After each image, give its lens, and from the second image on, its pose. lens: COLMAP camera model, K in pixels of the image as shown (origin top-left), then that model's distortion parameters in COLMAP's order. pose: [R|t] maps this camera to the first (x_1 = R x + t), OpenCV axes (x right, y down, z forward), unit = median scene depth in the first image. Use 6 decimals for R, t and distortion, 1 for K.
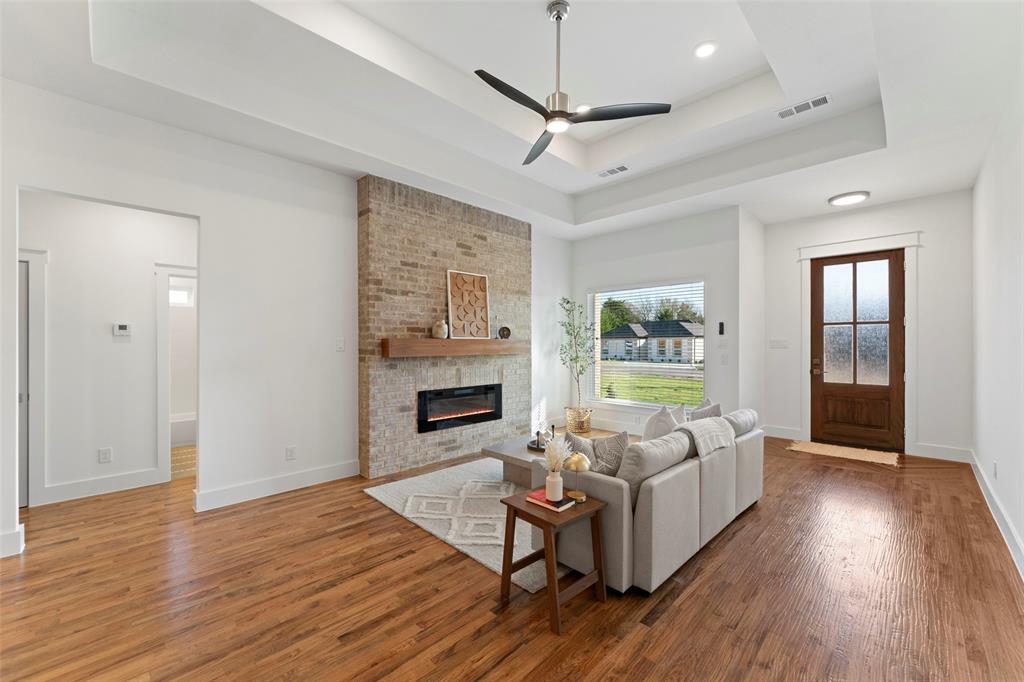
lens RADIAL K [[409.8, 0, 507.6], [0, 409.8, 345.5], [0, 0, 1]] dist [-0.005814, 0.002581]
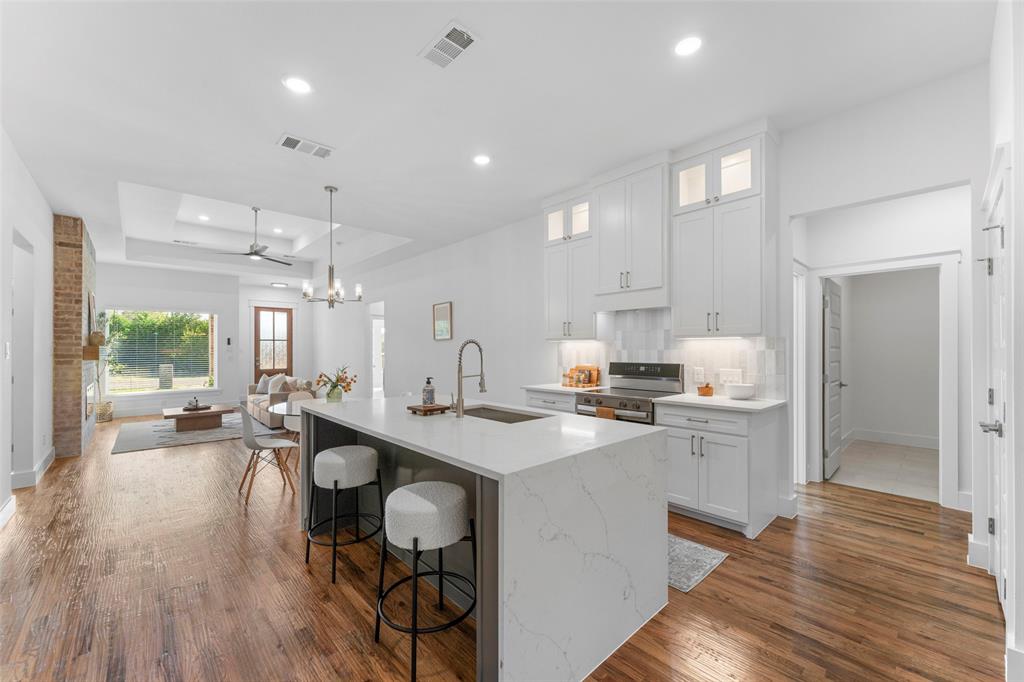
lens RADIAL K [[409.8, 0, 510.5], [0, 409.8, 347.7], [0, 0, 1]] dist [-0.005814, 0.002581]
pose [[0.042845, 0.004367, 0.999072, -1.302859], [0.006696, 0.999967, -0.004658, 0.003342], [-0.999059, 0.006890, 0.042814, -0.341049]]
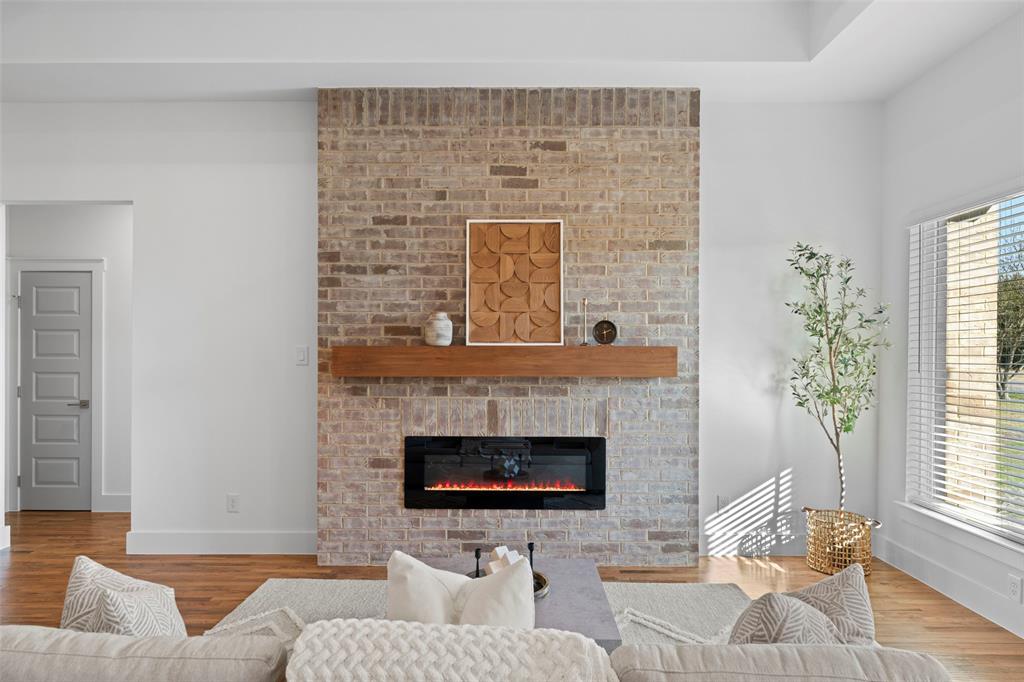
lens RADIAL K [[647.5, 0, 507.1], [0, 647.5, 352.4], [0, 0, 1]] dist [0.001412, -0.000771]
pose [[0.702165, 0.005144, -0.711995, 0.488455], [-0.006465, 0.999979, 0.000849, -0.008133], [0.711984, 0.004007, 0.702184, 0.412079]]
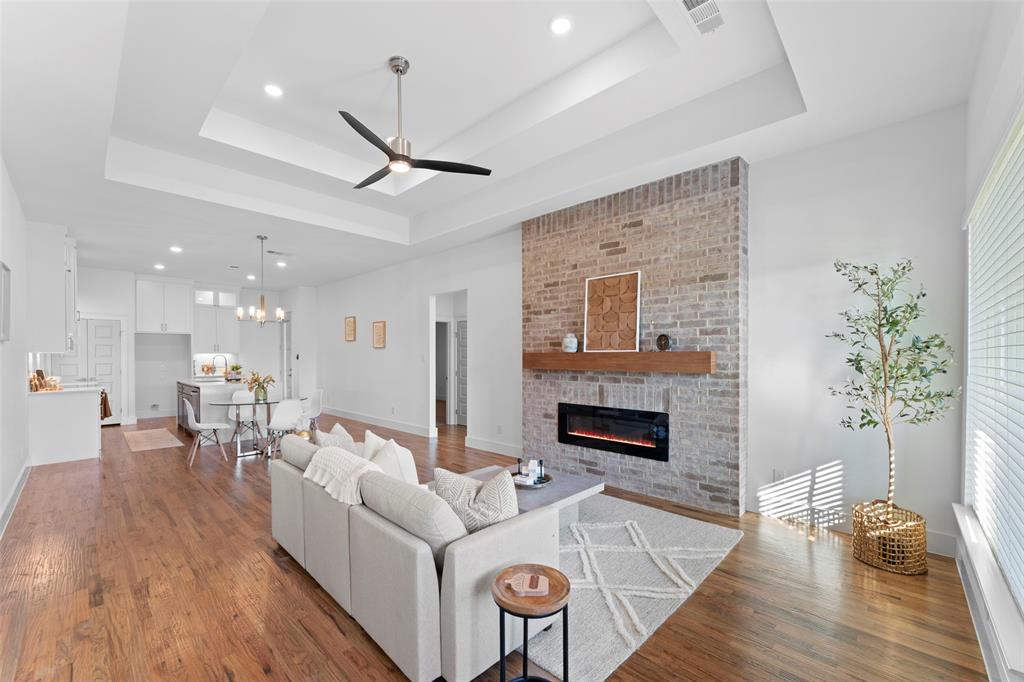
lens RADIAL K [[409.8, 0, 501.6], [0, 409.8, 357.4], [0, 0, 1]] dist [-0.005814, 0.002581]
pose [[0.014372, 0.006849, -0.999873, 0.758193], [-0.001684, 0.999975, 0.006825, -0.010192], [0.999895, 0.001586, 0.014383, 0.758294]]
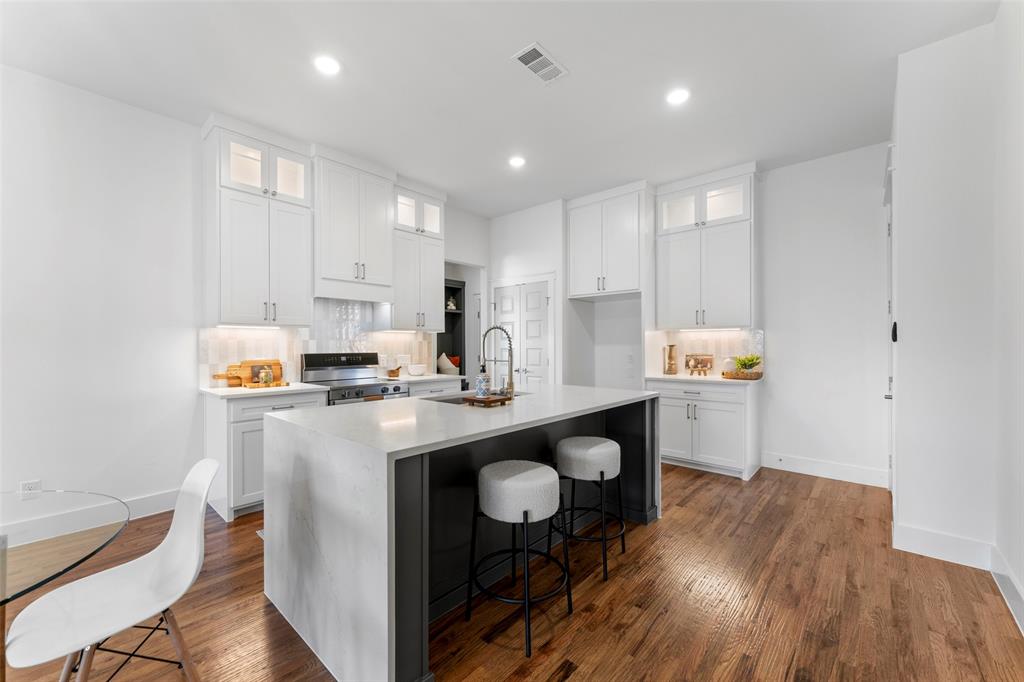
lens RADIAL K [[409.8, 0, 508.6], [0, 409.8, 344.4], [0, 0, 1]] dist [-0.005814, 0.002581]
pose [[-0.998654, 0.005095, -0.051611, -0.756831], [0.004944, 0.999983, 0.003053, 0.013629], [0.051626, 0.002794, -0.998663, 0.286370]]
